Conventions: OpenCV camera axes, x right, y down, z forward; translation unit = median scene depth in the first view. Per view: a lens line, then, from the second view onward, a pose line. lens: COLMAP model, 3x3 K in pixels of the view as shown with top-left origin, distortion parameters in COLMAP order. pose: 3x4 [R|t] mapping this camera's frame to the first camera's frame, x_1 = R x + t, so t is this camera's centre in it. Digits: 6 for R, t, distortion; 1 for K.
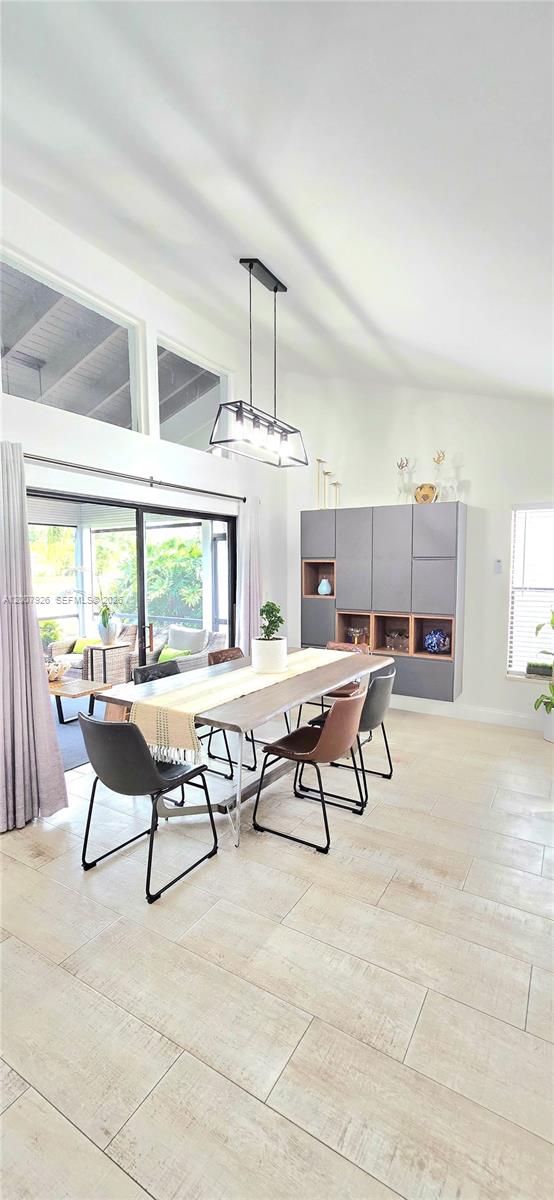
lens RADIAL K [[495.4, 0, 276.4], [0, 495.4, 600.7], [0, 0, 1]] dist [0.006855, -0.000534]
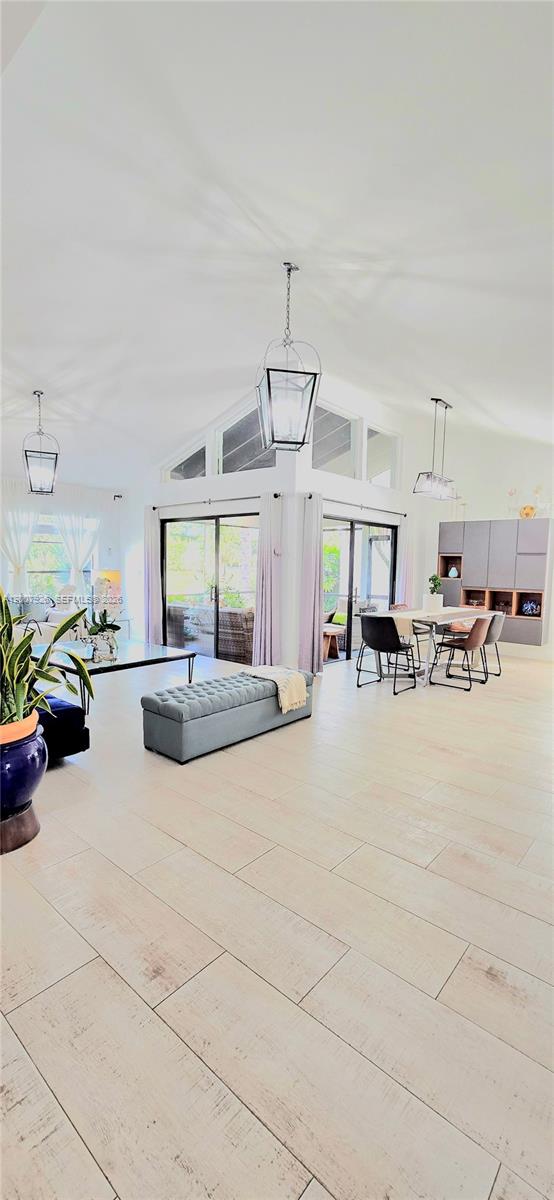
lens RADIAL K [[495.4, 0, 281.9], [0, 495.4, 602.0], [0, 0, 1]] dist [0.006855, -0.000534]
pose [[0.986259, 0.037532, -0.160886, -0.193500], [-0.036879, 0.999295, 0.007049, 0.079420], [0.161037, -0.001019, 0.986948, -0.648038]]
